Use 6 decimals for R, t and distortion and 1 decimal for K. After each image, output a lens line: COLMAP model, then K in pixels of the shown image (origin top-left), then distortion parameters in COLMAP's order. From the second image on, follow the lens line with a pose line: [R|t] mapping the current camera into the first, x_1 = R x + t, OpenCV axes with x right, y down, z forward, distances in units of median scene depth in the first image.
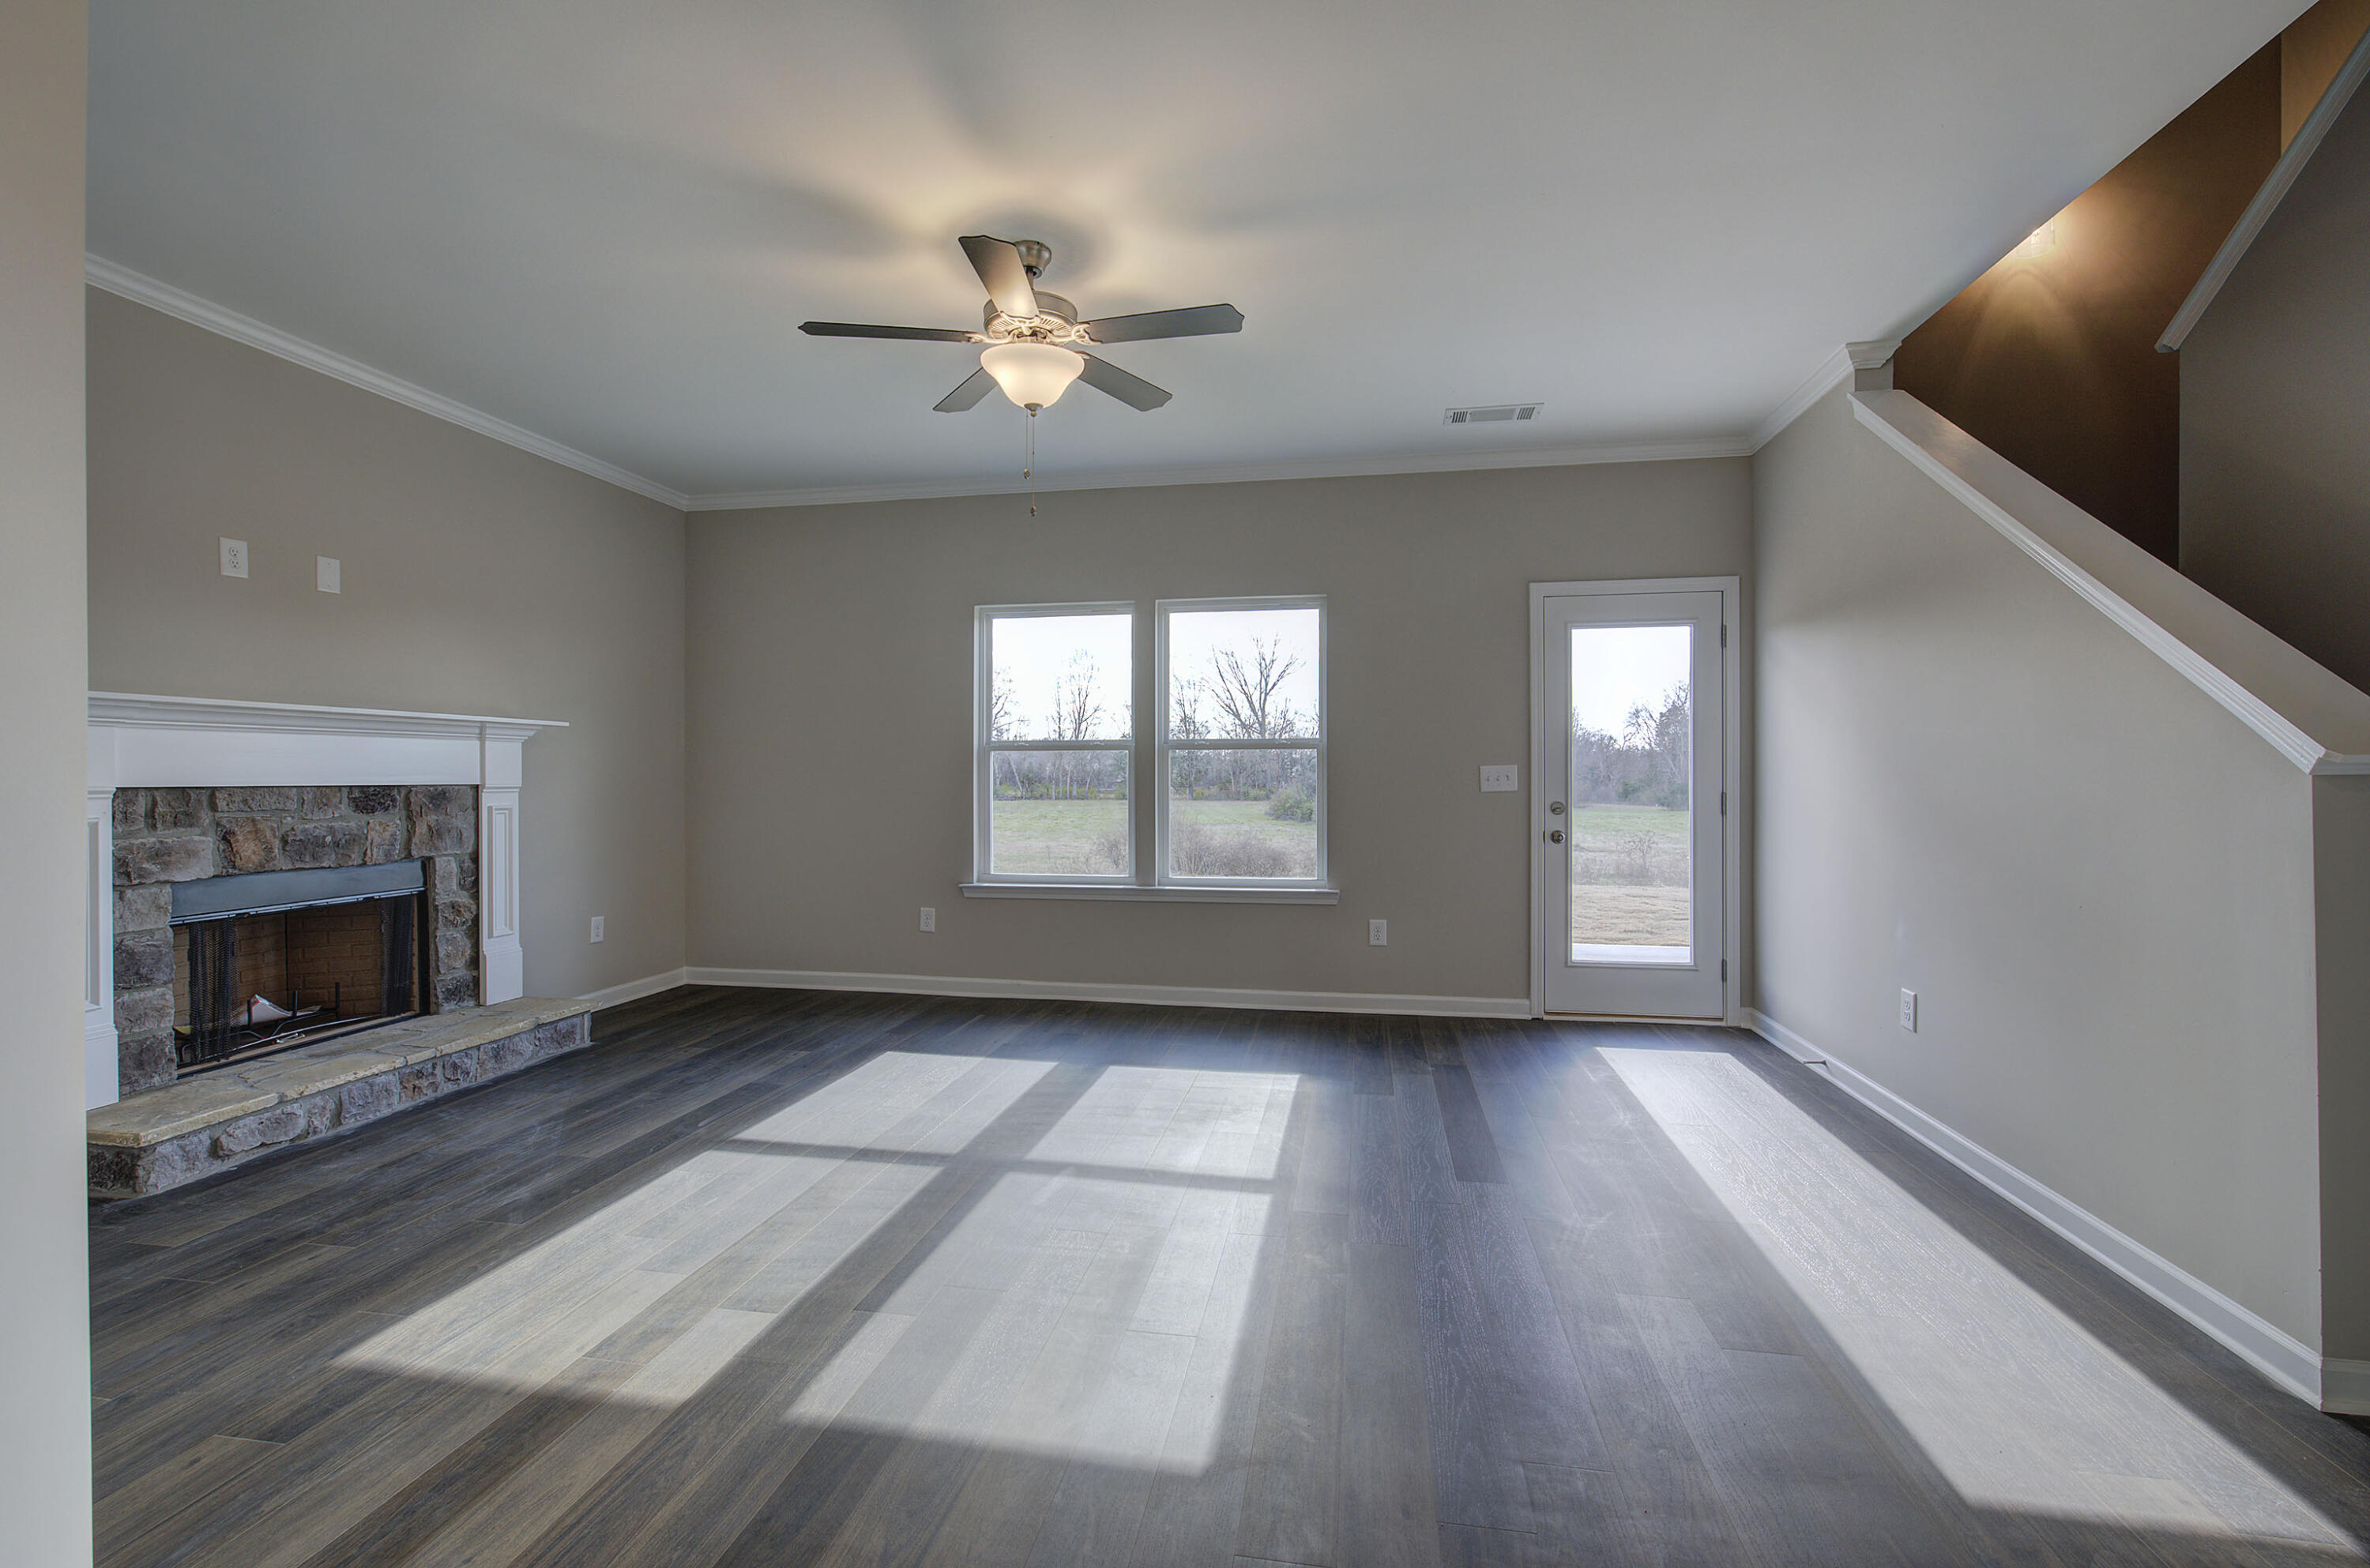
lens RADIAL K [[1000.3, 0, 1185.0], [0, 1000.3, 784.0], [0, 0, 1]] dist [-0.002317, -0.000067]
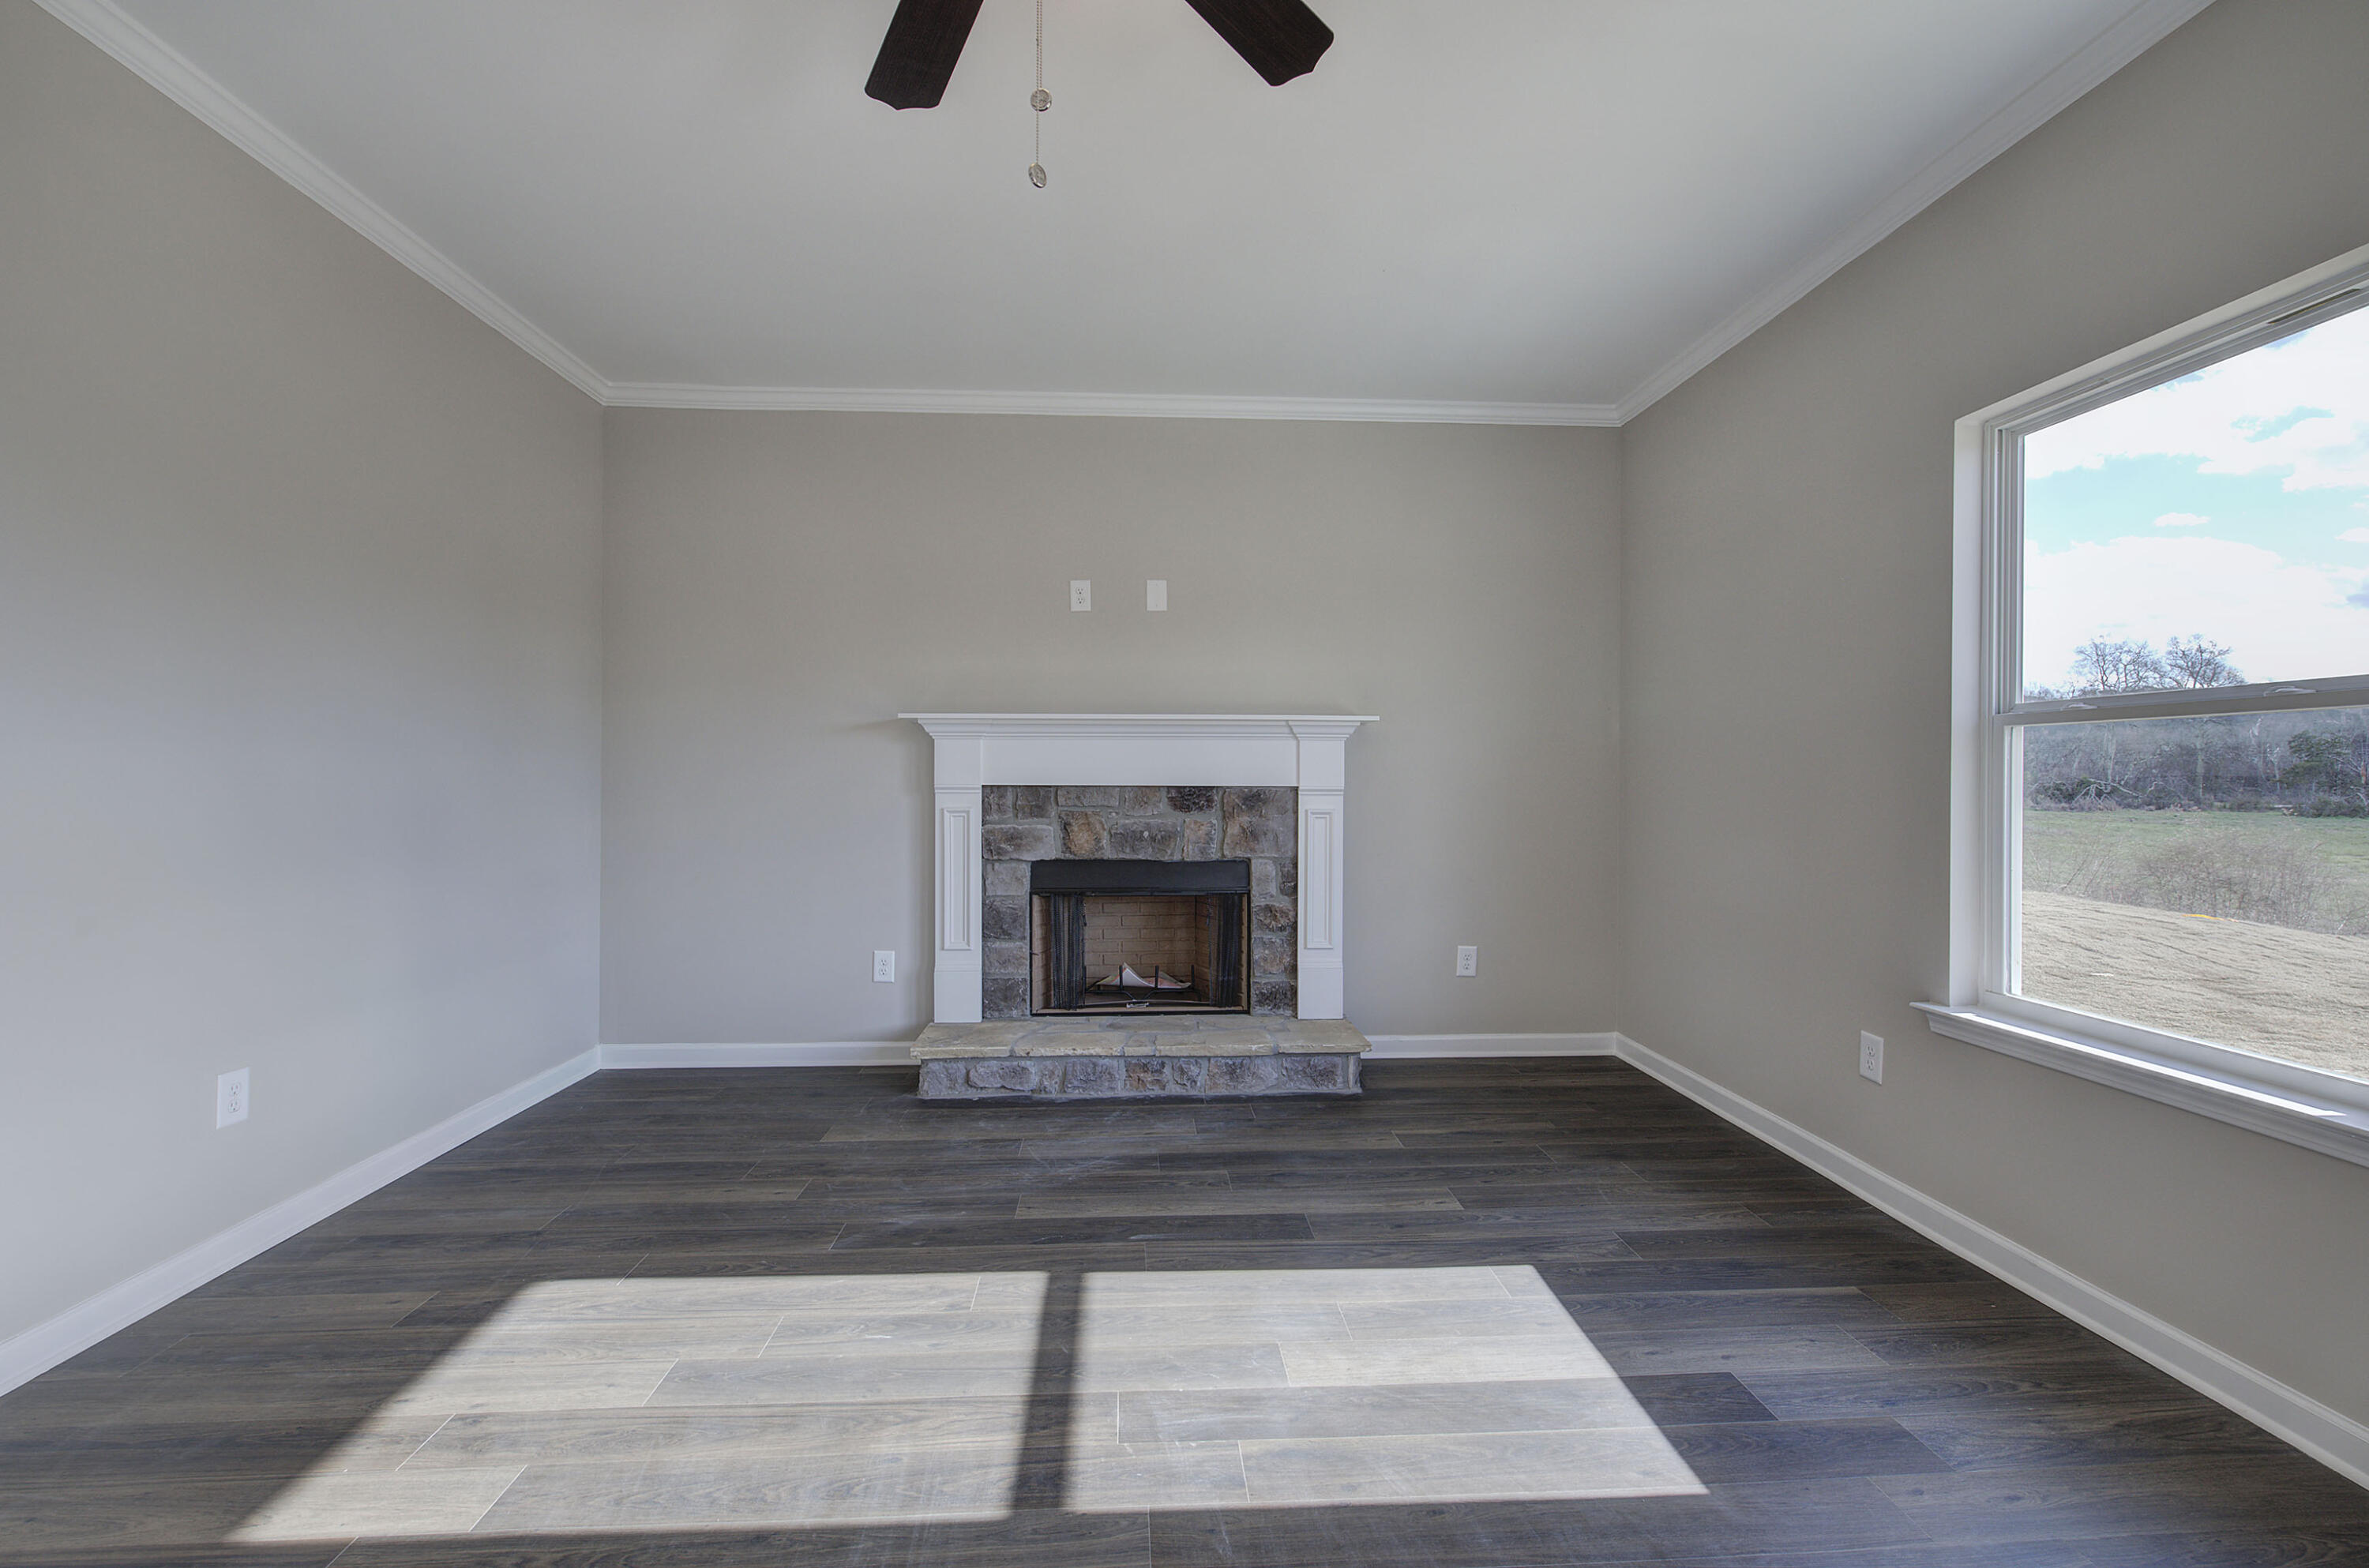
lens RADIAL K [[999.9, 0, 1184.5], [0, 999.9, 784.0], [0, 0, 1]] dist [-0.002317, -0.000067]
pose [[0.237736, 0.005830, -0.971312, 0.238595], [-0.011869, 0.999925, 0.003097, -0.004299], [0.971257, 0.010792, 0.237788, 0.795468]]
